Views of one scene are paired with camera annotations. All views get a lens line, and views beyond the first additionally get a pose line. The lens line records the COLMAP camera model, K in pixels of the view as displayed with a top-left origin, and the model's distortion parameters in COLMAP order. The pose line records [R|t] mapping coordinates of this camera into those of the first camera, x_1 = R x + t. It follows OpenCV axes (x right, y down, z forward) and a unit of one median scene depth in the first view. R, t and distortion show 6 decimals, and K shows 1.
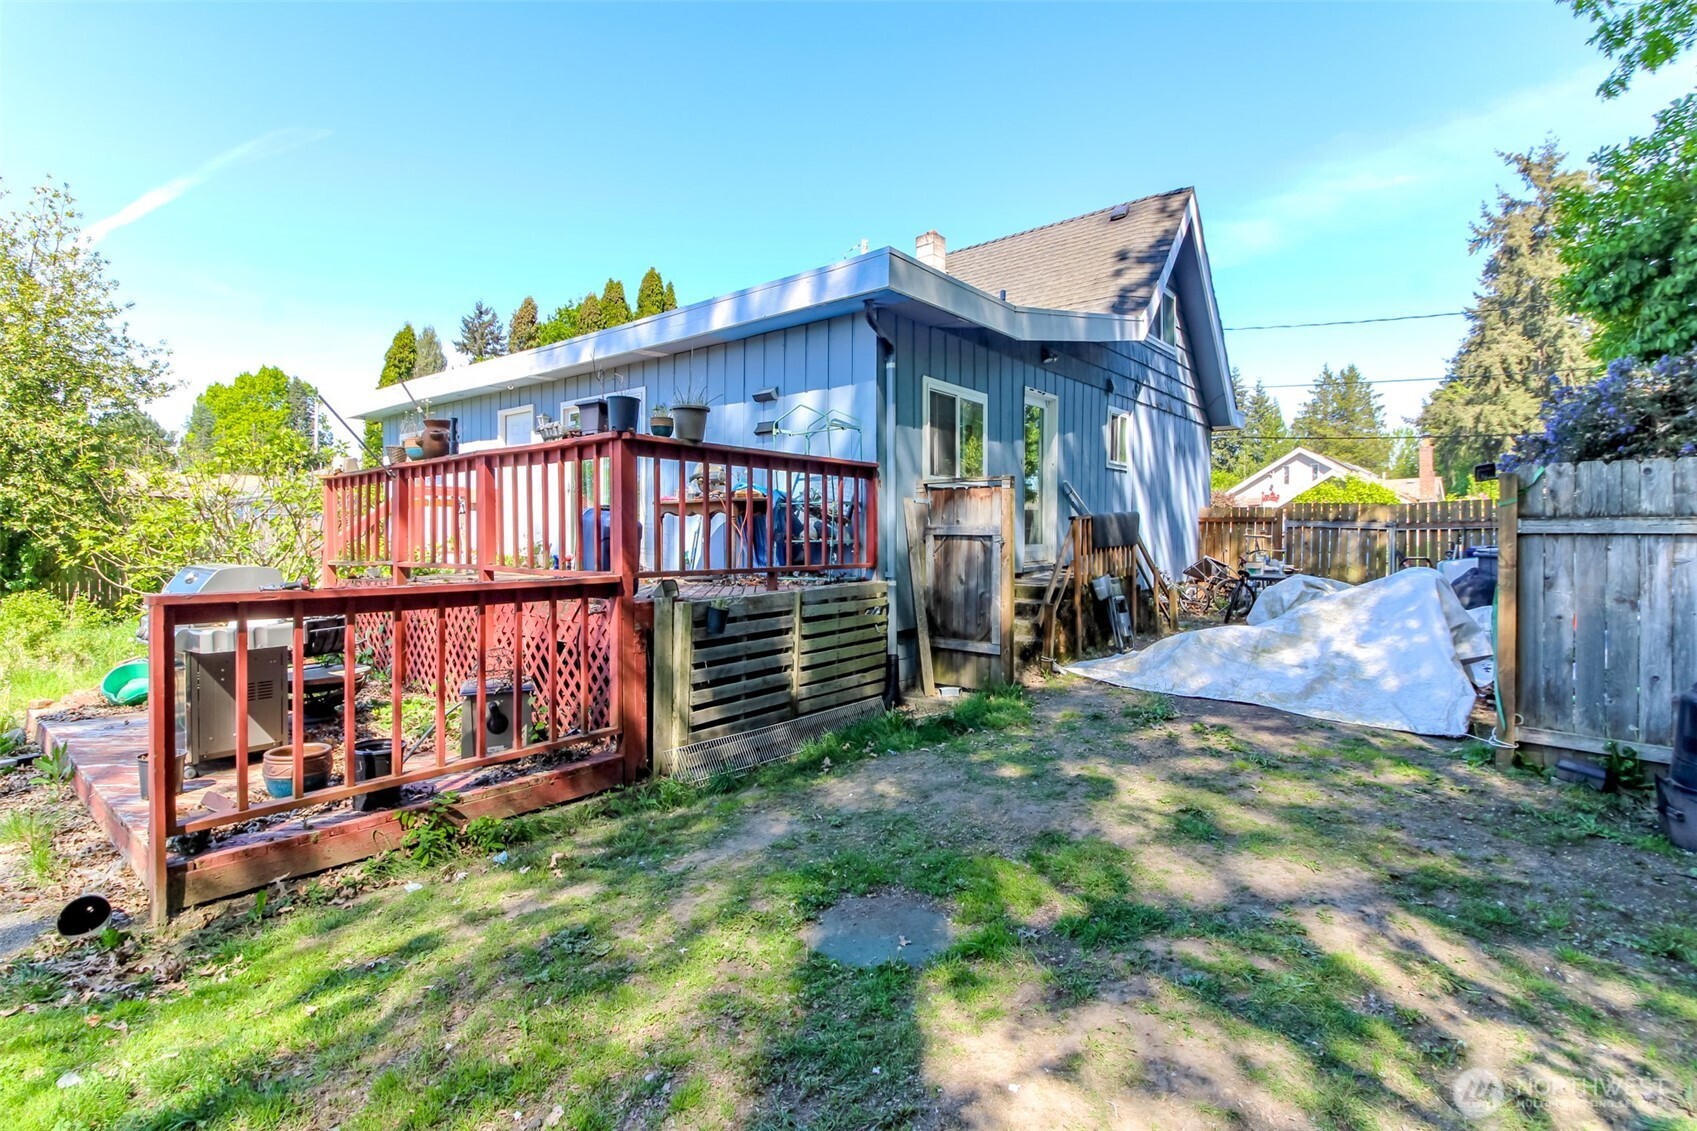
lens RADIAL K [[783.6, 0, 829.6], [0, 783.6, 542.4], [0, 0, 1]] dist [0.019693, -0.011254]
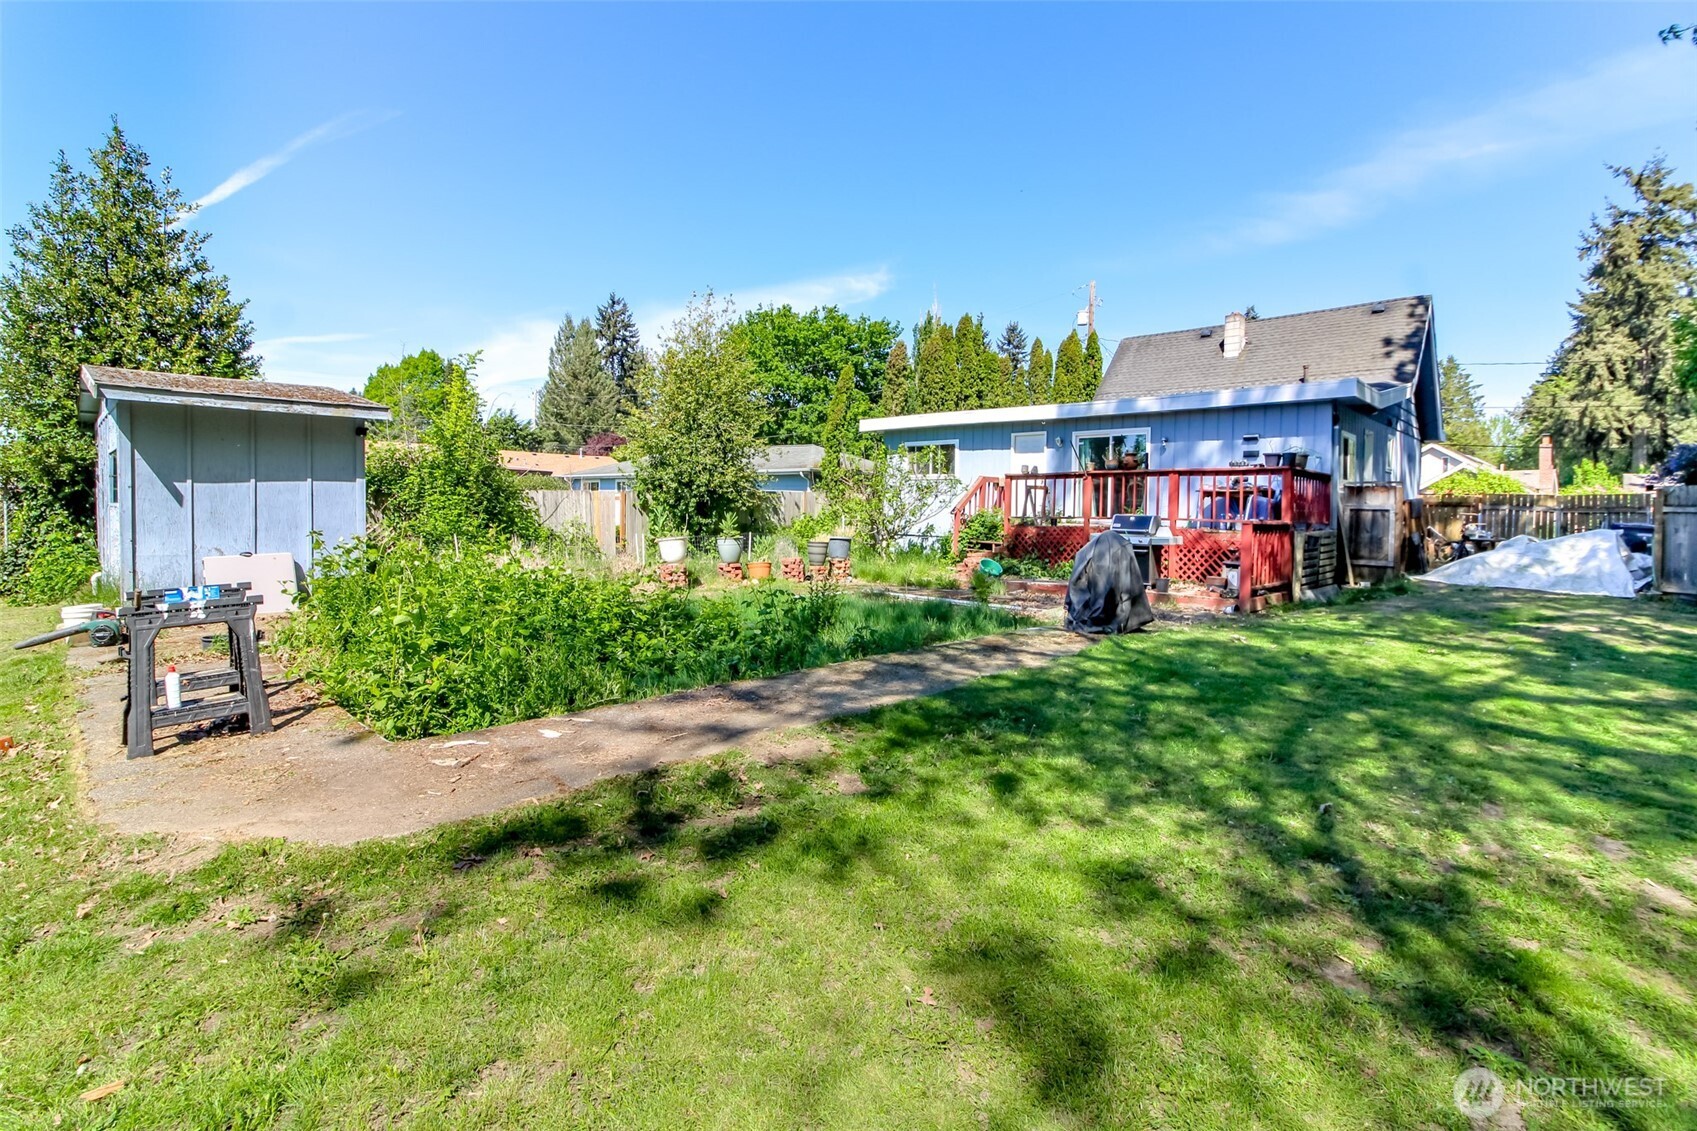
lens RADIAL K [[783.6, 0, 829.6], [0, 783.6, 542.4], [0, 0, 1]] dist [0.019693, -0.011254]
pose [[0.998166, 0.007325, -0.060087, -0.158016], [-0.006085, 0.999765, 0.020796, 0.006088], [0.060225, -0.020392, 0.997977, -0.163045]]
